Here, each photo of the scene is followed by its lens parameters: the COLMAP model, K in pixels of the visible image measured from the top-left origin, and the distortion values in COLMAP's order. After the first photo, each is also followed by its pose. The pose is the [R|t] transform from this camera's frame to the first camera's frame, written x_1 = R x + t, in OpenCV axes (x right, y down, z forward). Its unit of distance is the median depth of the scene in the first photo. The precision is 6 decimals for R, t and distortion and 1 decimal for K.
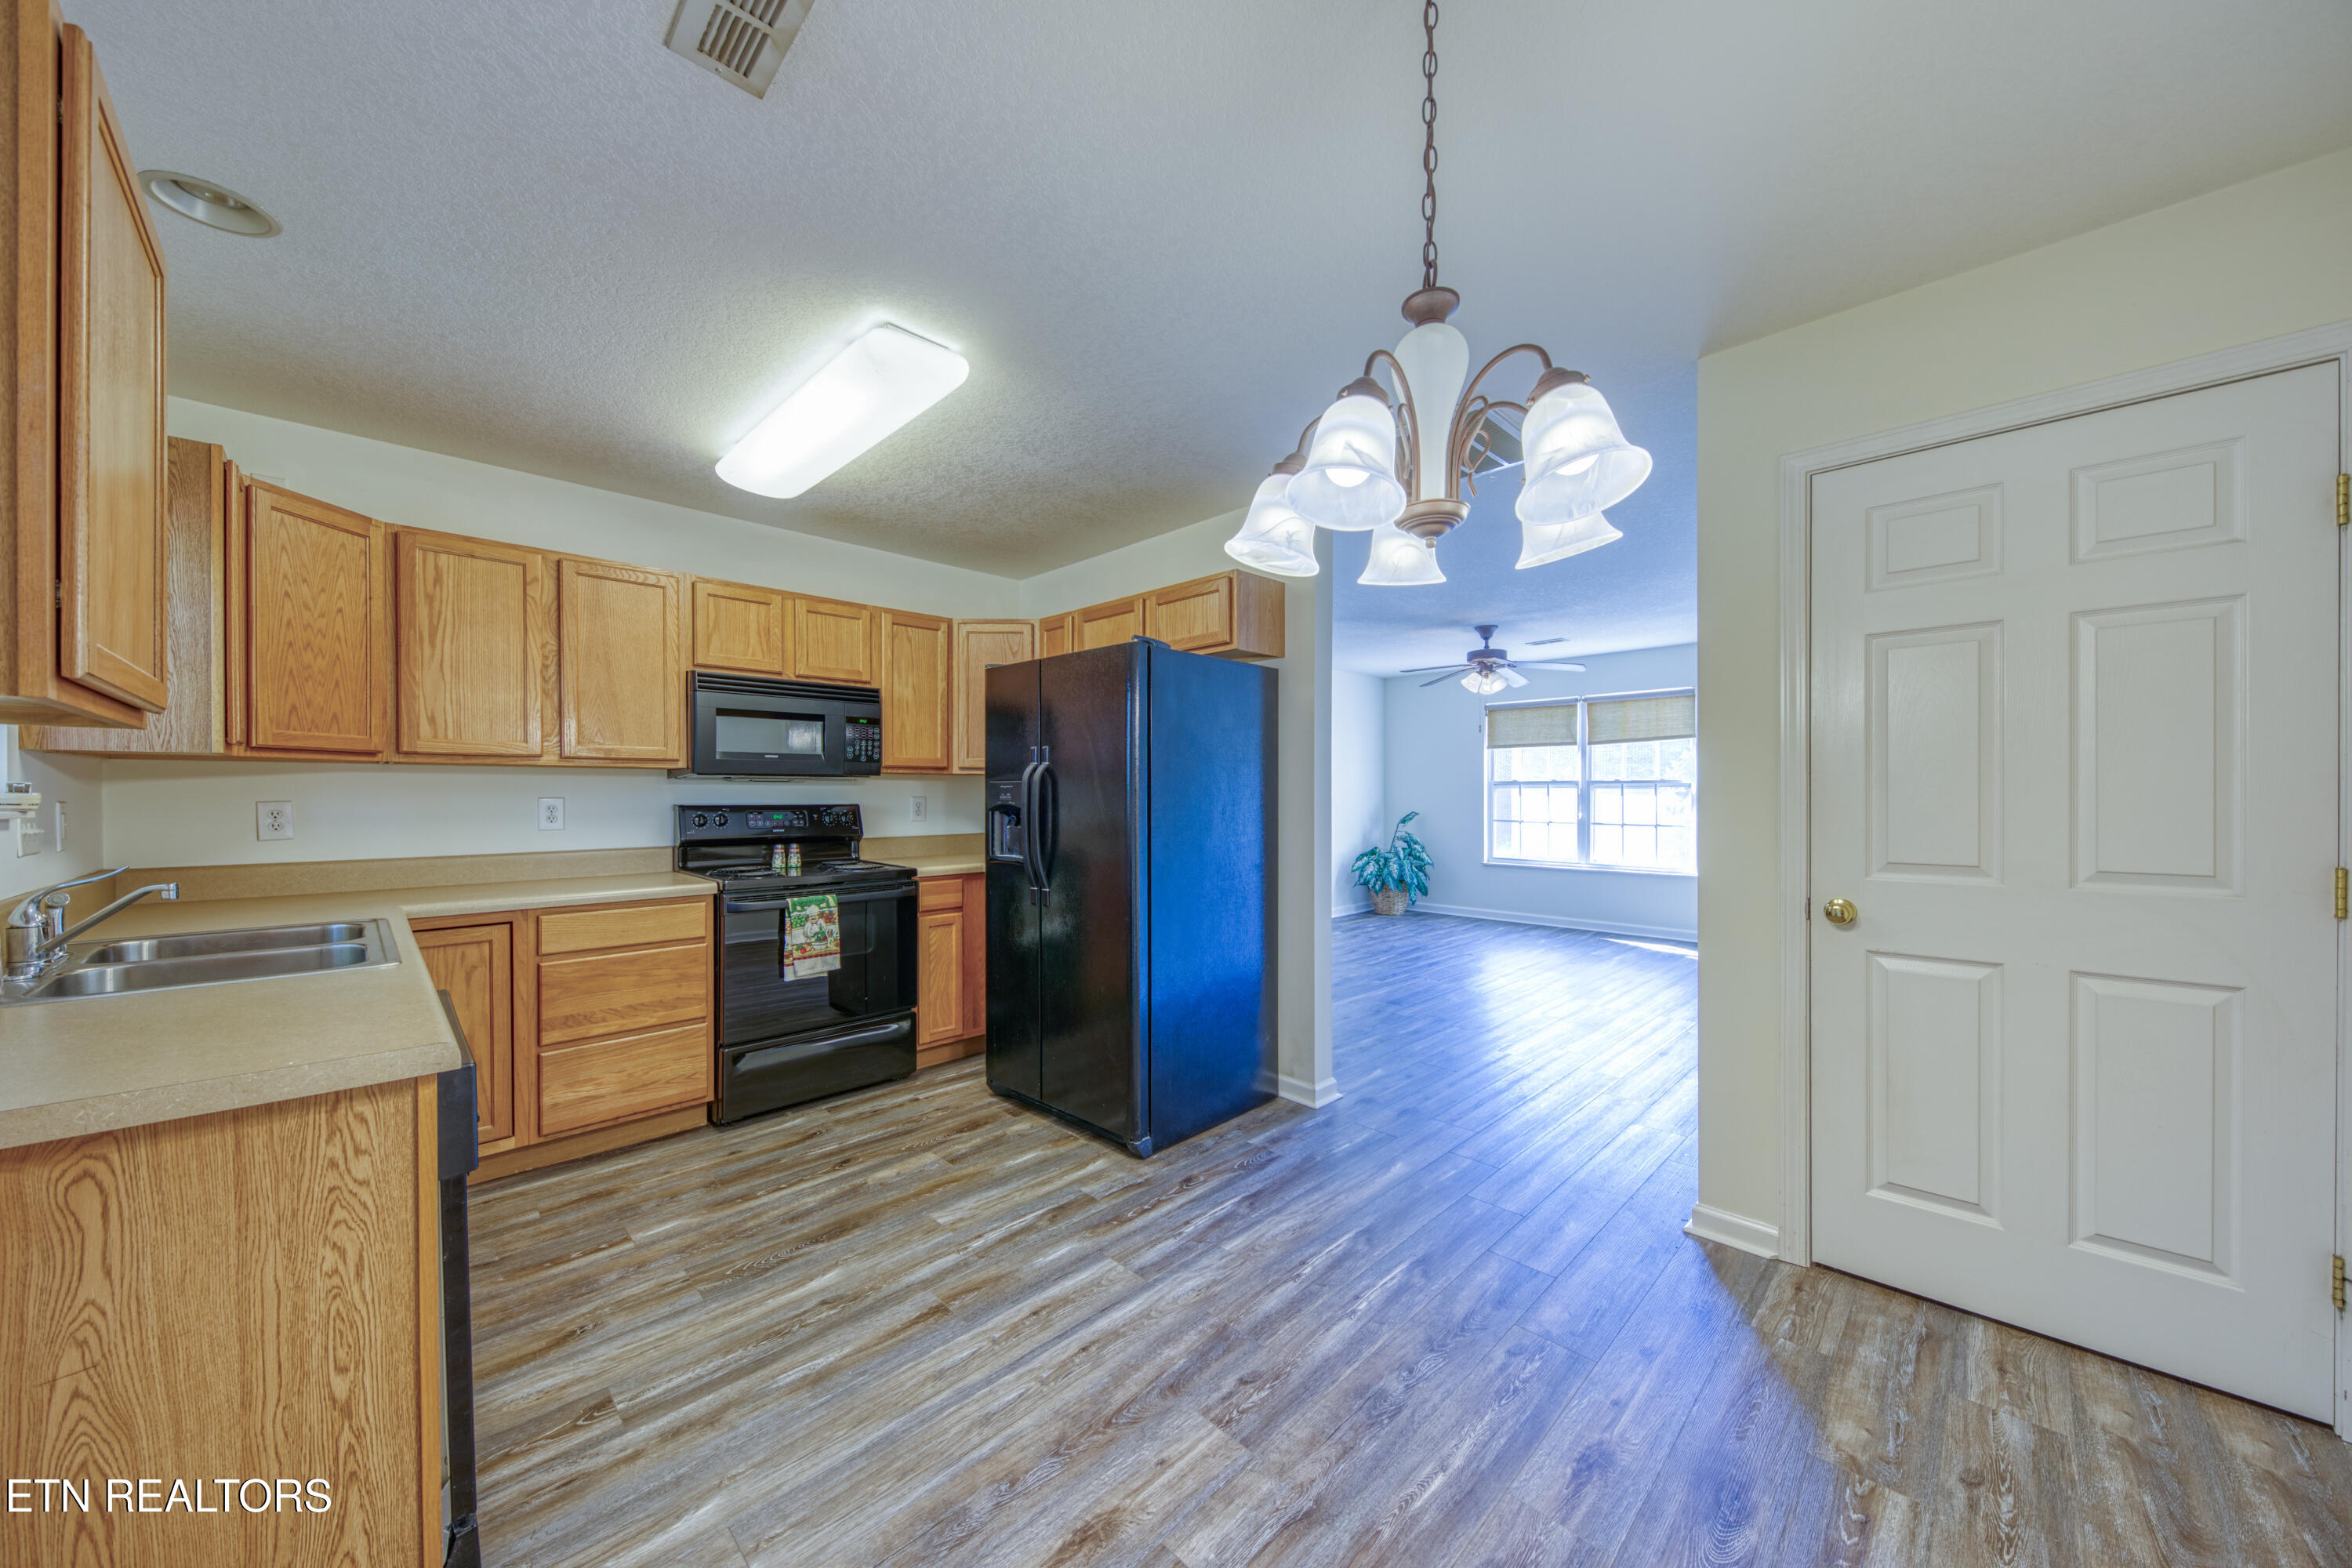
lens RADIAL K [[835.6, 0, 1165.2], [0, 835.6, 798.8], [0, 0, 1]] dist [0.017159, -0.010454]
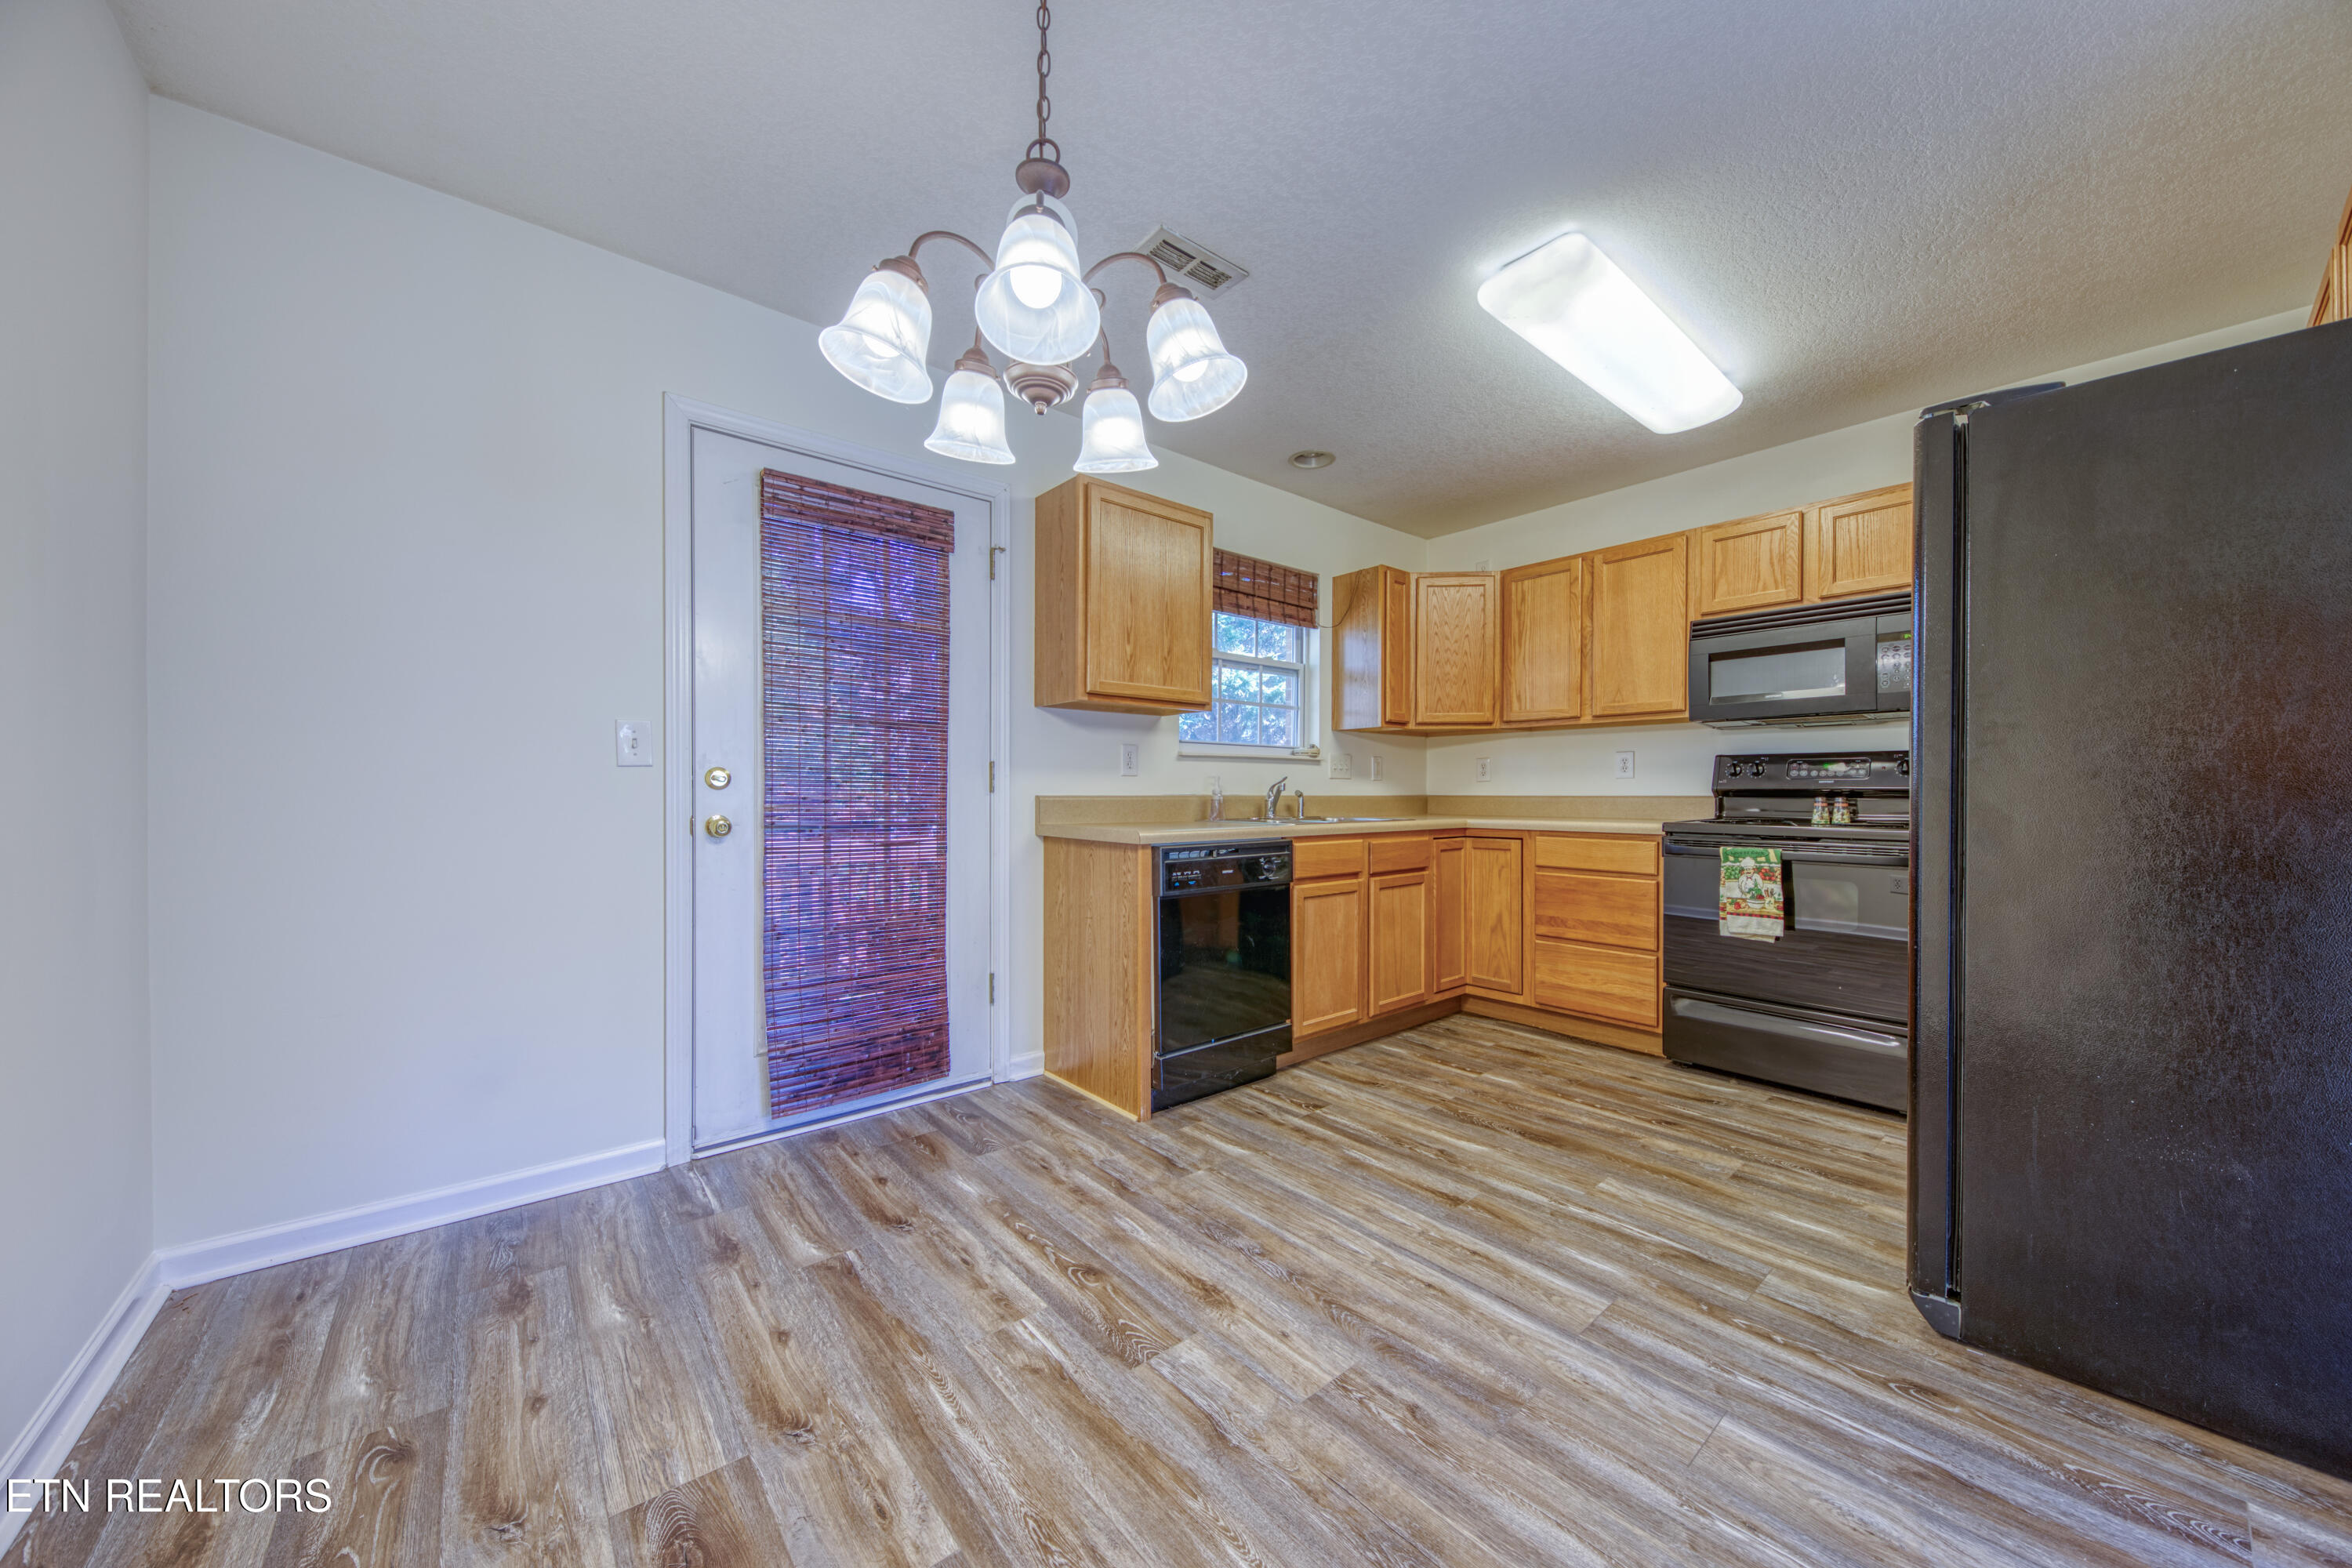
lens RADIAL K [[876.9, 0, 1238.6], [0, 876.9, 806.4], [0, 0, 1]] dist [0.001042, -0.000030]
pose [[-0.088431, 0.007954, -0.996051, 0.651371], [-0.012390, 0.999882, 0.009084, 0.082784], [0.996005, 0.013145, -0.088322, 0.631567]]
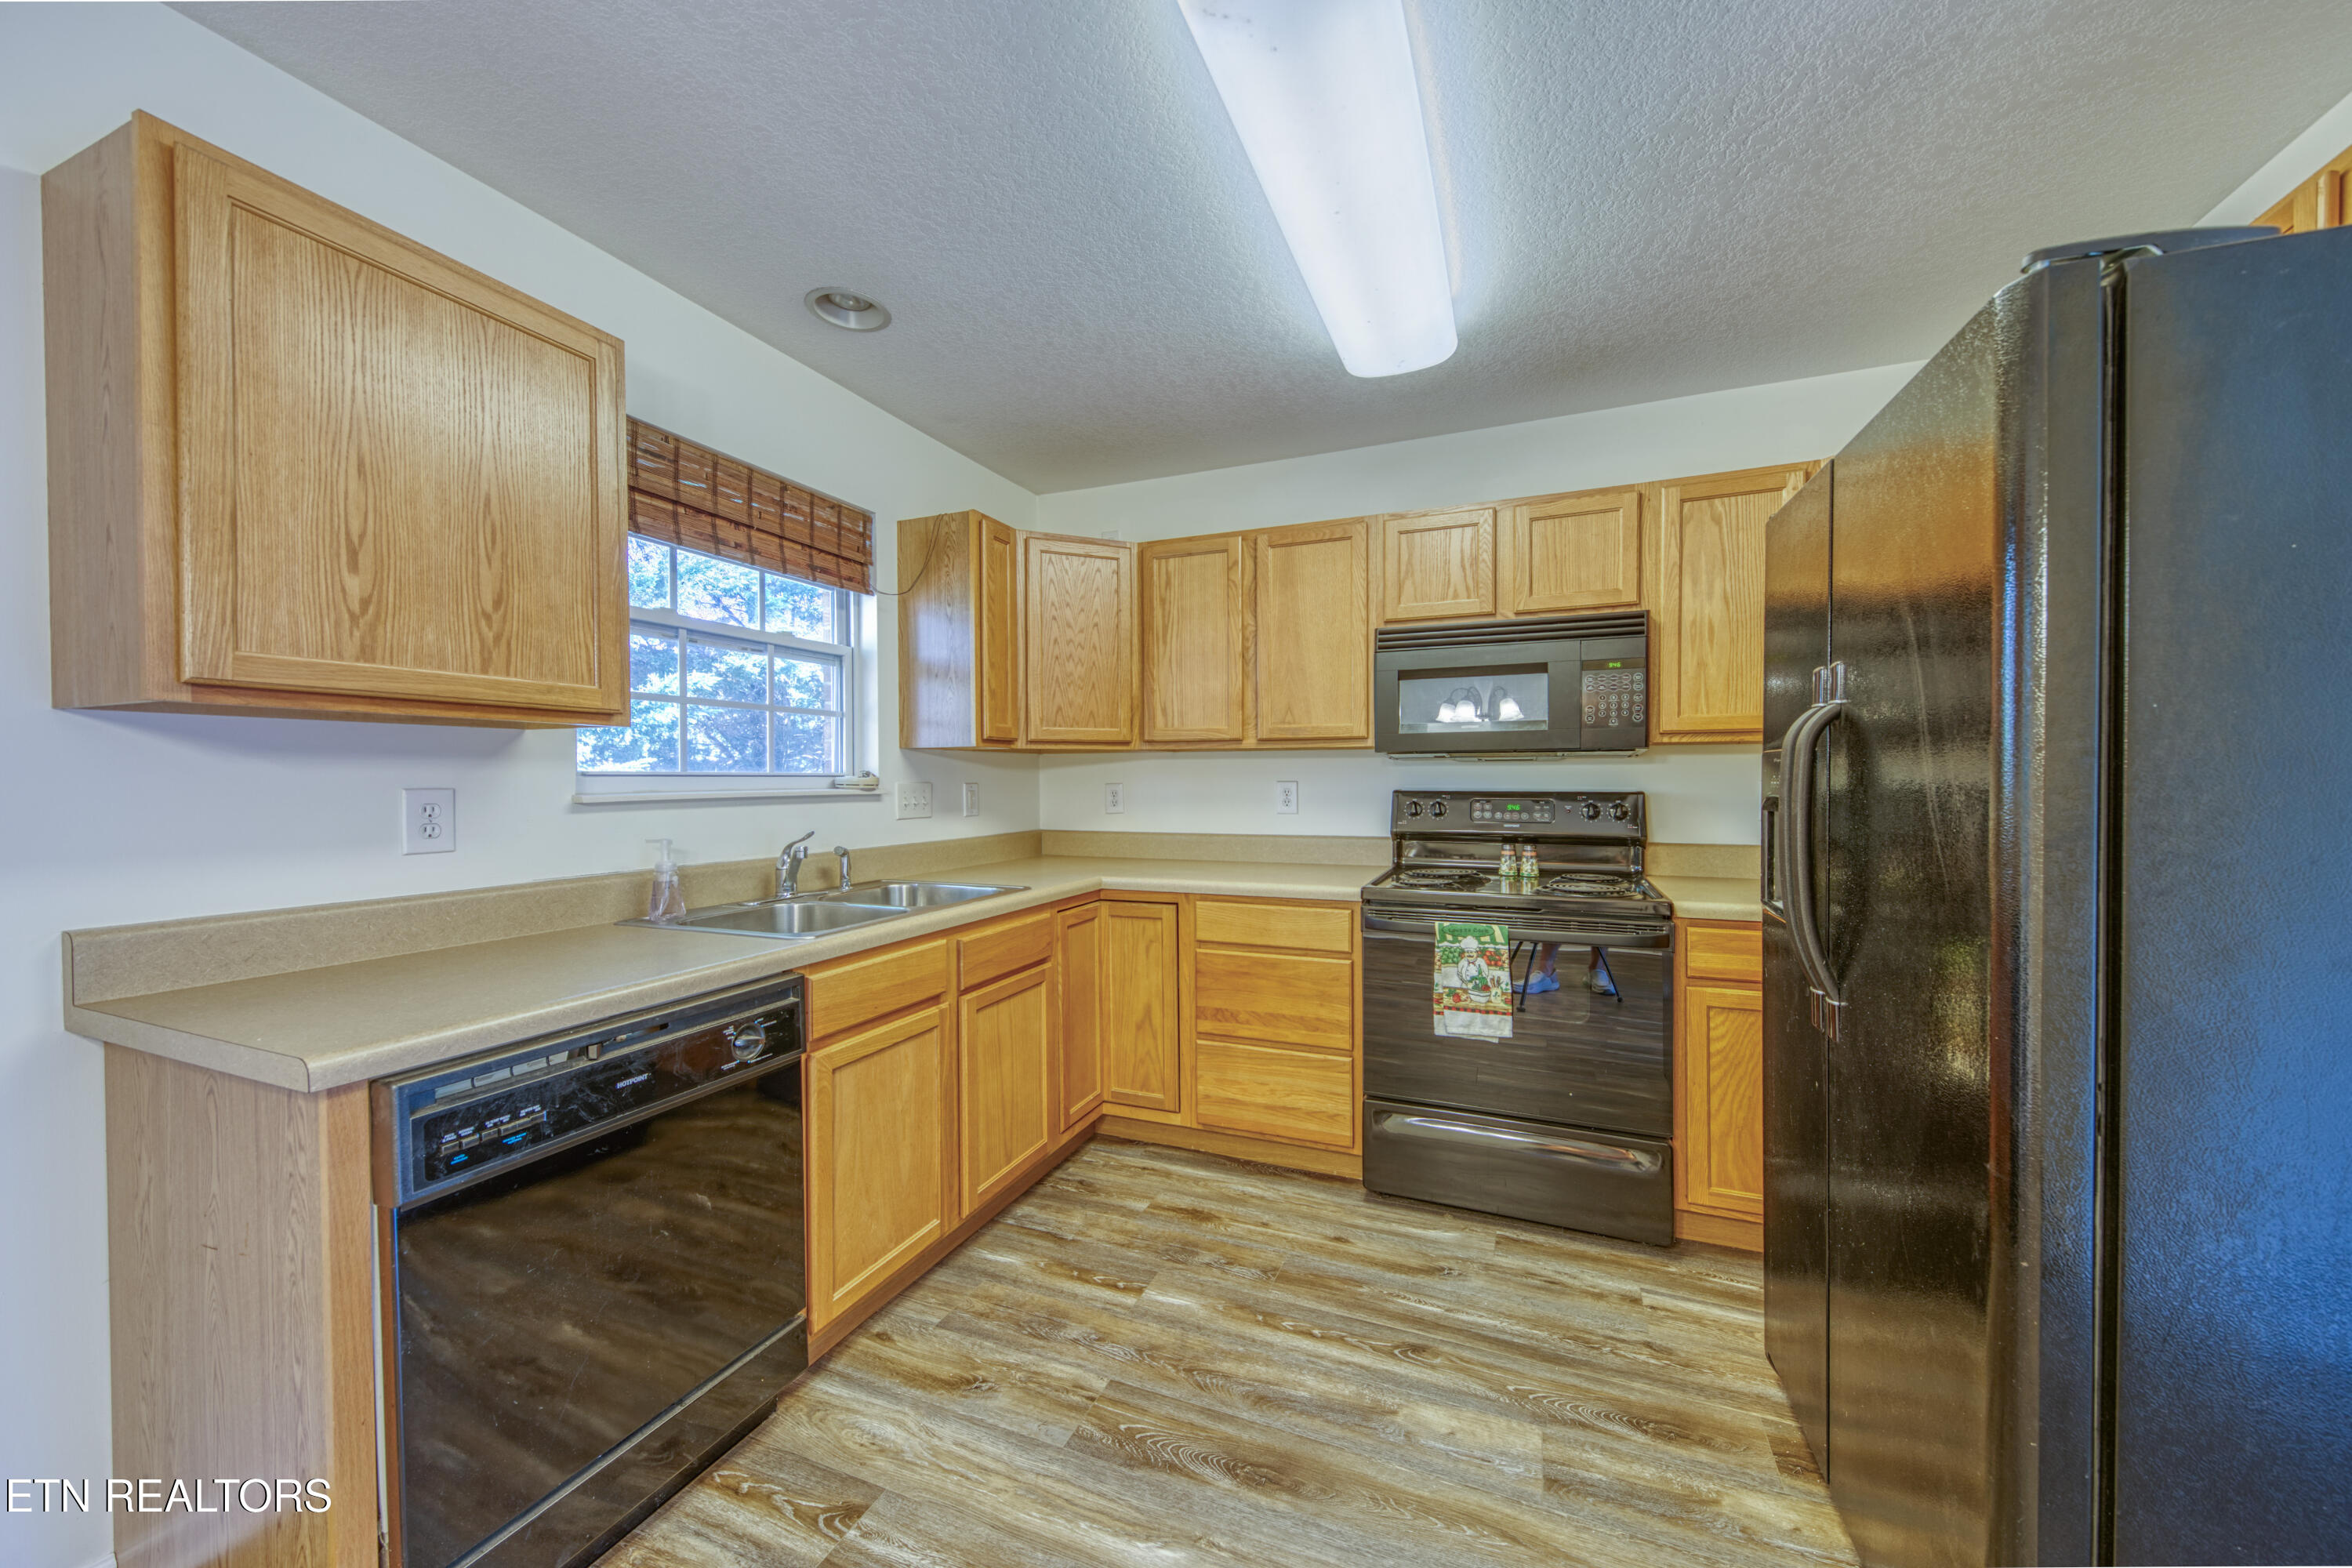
lens RADIAL K [[790.8, 0, 1253.2], [0, 790.8, 786.3], [0, 0, 1]] dist [0.012095, -0.000102]
pose [[0.393398, 0.009896, -0.919315, 0.131529], [-0.003575, 0.999951, 0.009235, -0.003852], [0.919361, -0.000346, 0.393414, 0.671856]]
